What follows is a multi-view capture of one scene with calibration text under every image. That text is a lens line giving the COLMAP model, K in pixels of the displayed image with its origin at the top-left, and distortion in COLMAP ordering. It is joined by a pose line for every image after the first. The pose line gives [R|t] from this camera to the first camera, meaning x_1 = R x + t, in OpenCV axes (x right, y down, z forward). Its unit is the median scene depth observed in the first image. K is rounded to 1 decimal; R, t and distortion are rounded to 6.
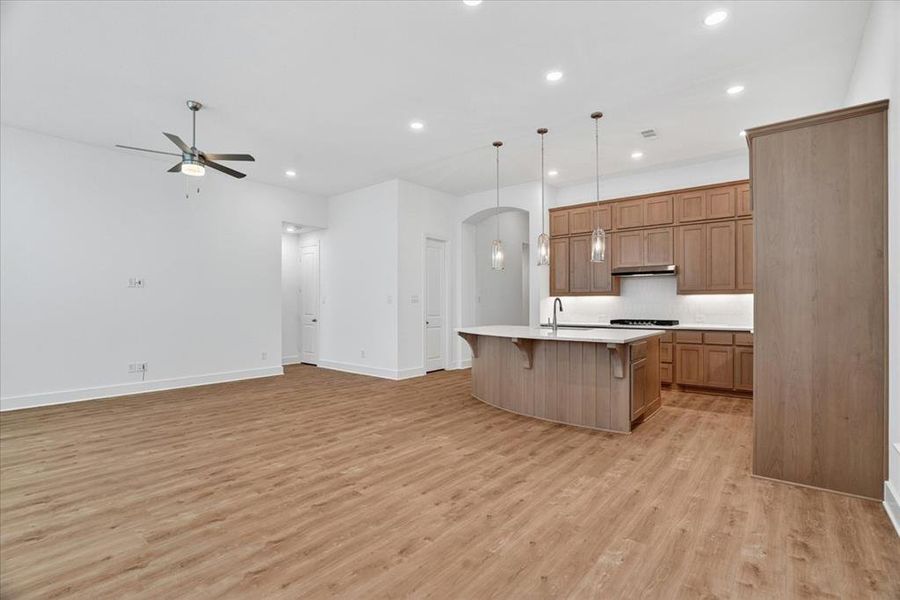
lens RADIAL K [[426.0, 0, 450.0], [0, 426.0, 300.0], [0, 0, 1]] dist [-0.009221, 0.000897]
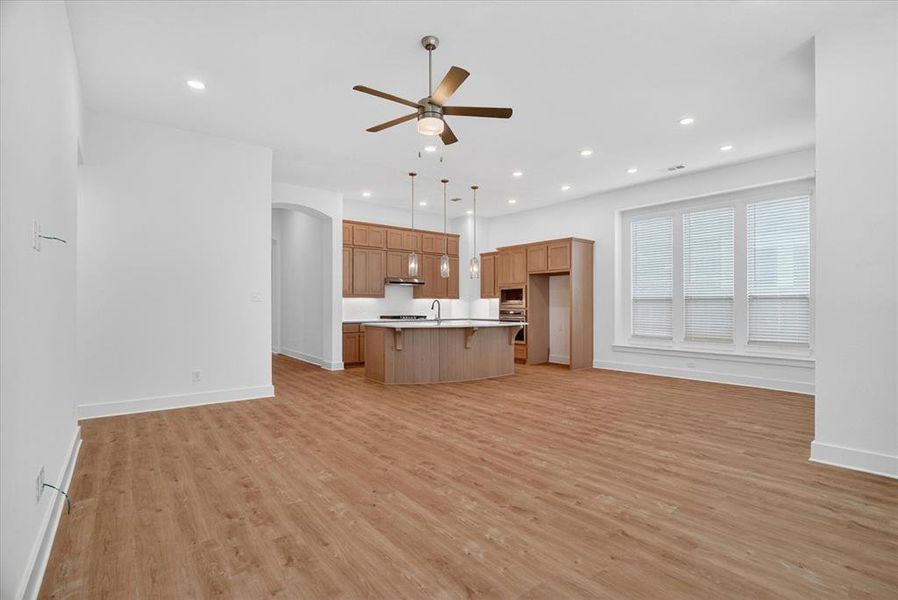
lens RADIAL K [[421.4, 0, 451.9], [0, 421.4, 310.3], [0, 0, 1]] dist [-0.067603, 0.026031]
pose [[0.190538, -0.009532, 0.981633, -1.556914], [-0.015554, 0.999798, 0.012727, 0.016790], [-0.981557, -0.017693, 0.190352, 0.965942]]
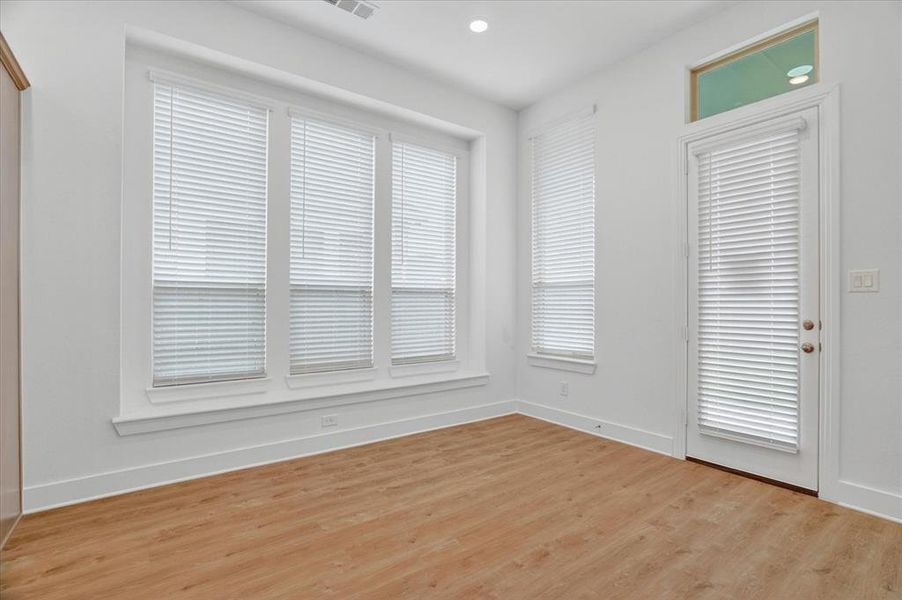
lens RADIAL K [[423.3, 0, 453.9], [0, 423.3, 310.3], [0, 0, 1]] dist [-0.067603, 0.026031]
pose [[-0.971810, -0.000591, 0.235764, -0.073456], [-0.001397, 0.999994, -0.003252, 0.021530], [-0.235761, -0.003490, -0.971805, 1.106111]]
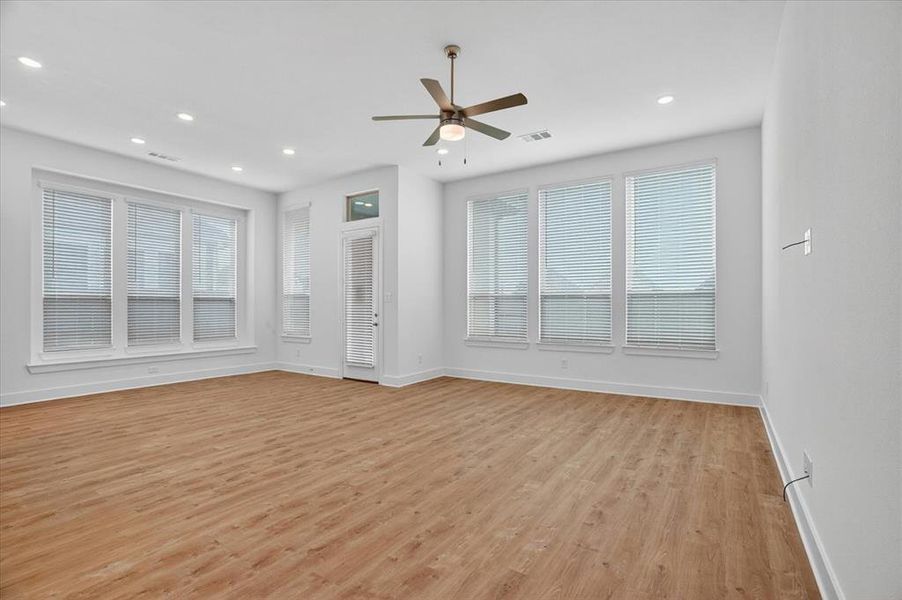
lens RADIAL K [[423.3, 0, 453.9], [0, 423.3, 310.3], [0, 0, 1]] dist [-0.067603, 0.026031]
pose [[-0.992981, 0.004909, -0.118173, -0.606469], [0.005744, 0.999961, -0.006724, 0.037216], [0.118136, -0.007356, -0.992970, 2.074616]]
